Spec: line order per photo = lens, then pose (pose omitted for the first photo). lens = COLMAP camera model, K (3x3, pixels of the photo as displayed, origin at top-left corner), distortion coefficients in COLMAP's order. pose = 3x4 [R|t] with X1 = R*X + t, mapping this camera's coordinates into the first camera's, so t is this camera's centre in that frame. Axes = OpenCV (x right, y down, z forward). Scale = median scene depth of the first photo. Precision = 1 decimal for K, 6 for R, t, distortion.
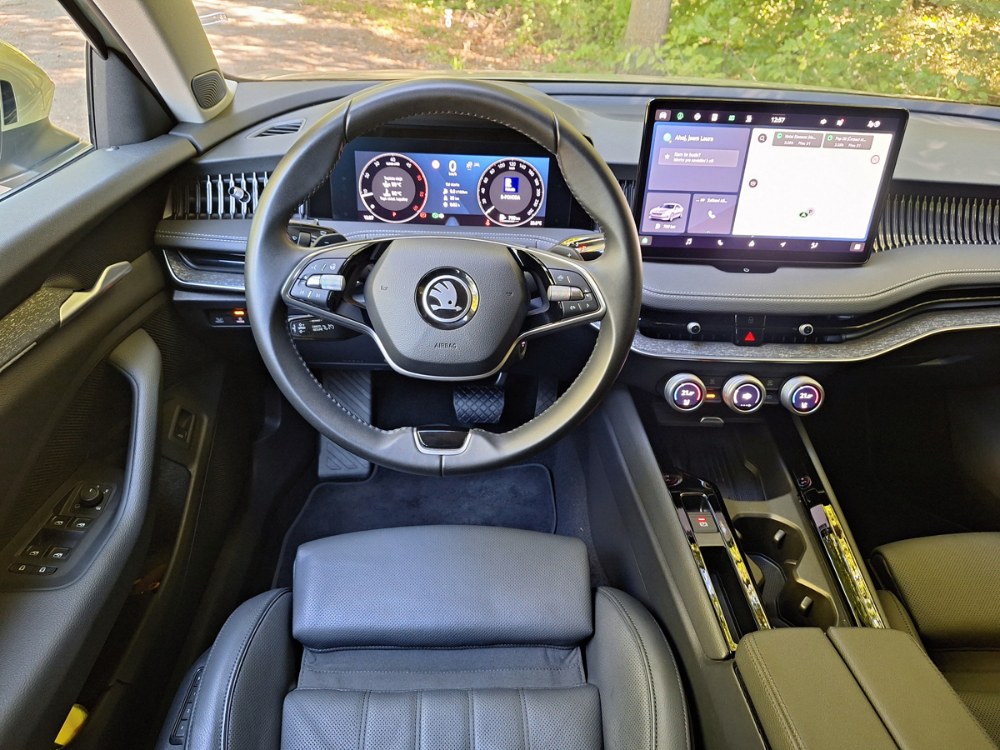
lens RADIAL K [[695.5, 0, 500.0], [0, 695.5, 375.0], [0, 0, 1]] dist [0.128220, -0.217270]
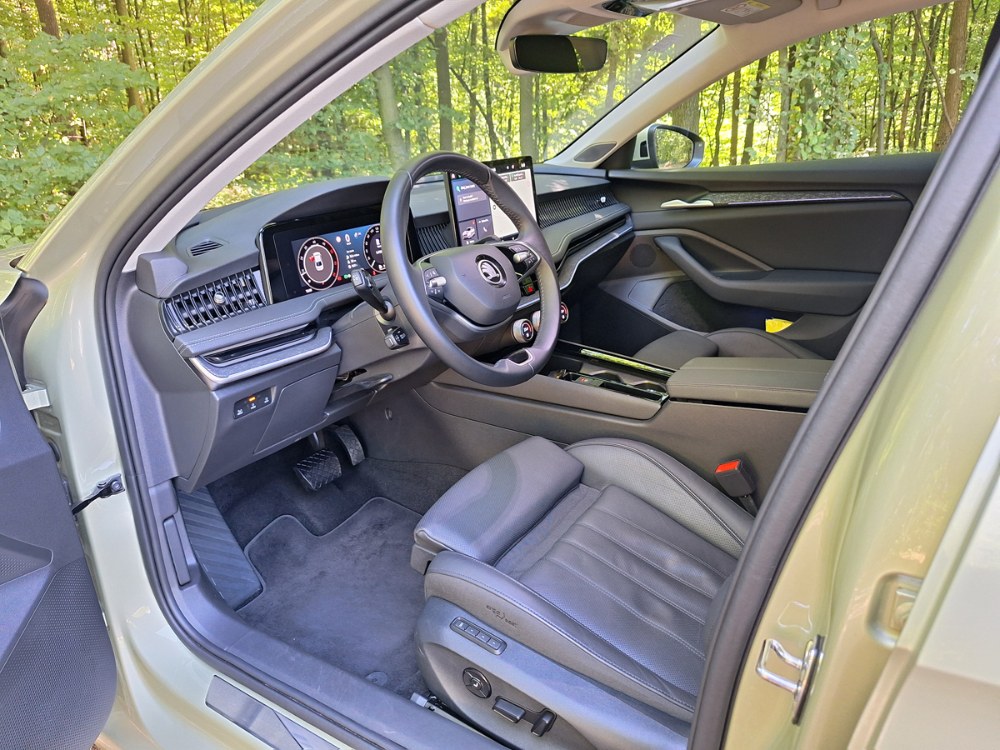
lens RADIAL K [[692.6, 0, 497.2], [0, 692.6, 374.9], [0, 0, 1]] dist [0.097771, -0.127127]
pose [[0.583359, -0.350466, 0.732711, -1.001363], [0.504216, 0.863500, 0.011584, 0.065295], [-0.636756, 0.362687, 0.680441, -0.014212]]
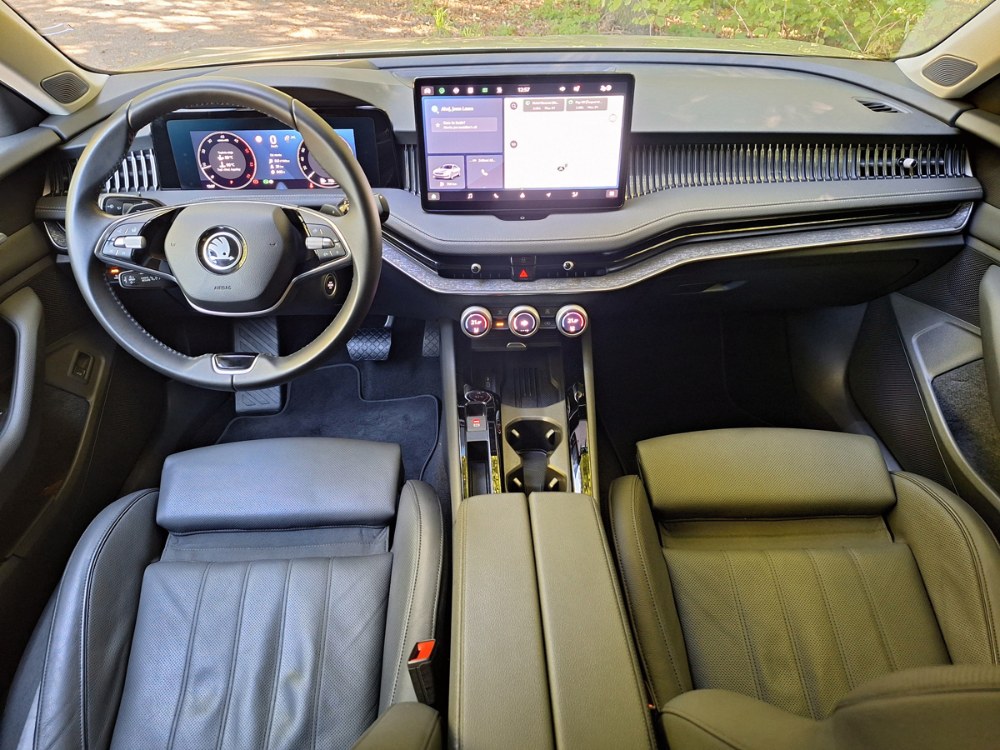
lens RADIAL K [[692.6, 0, 497.2], [0, 692.6, 374.9], [0, 0, 1]] dist [0.097771, -0.127127]
pose [[0.998181, -0.036912, -0.047663, 0.361620], [0.040033, 0.996997, 0.066290, 0.038850], [0.045073, -0.068077, 0.996661, -0.206811]]
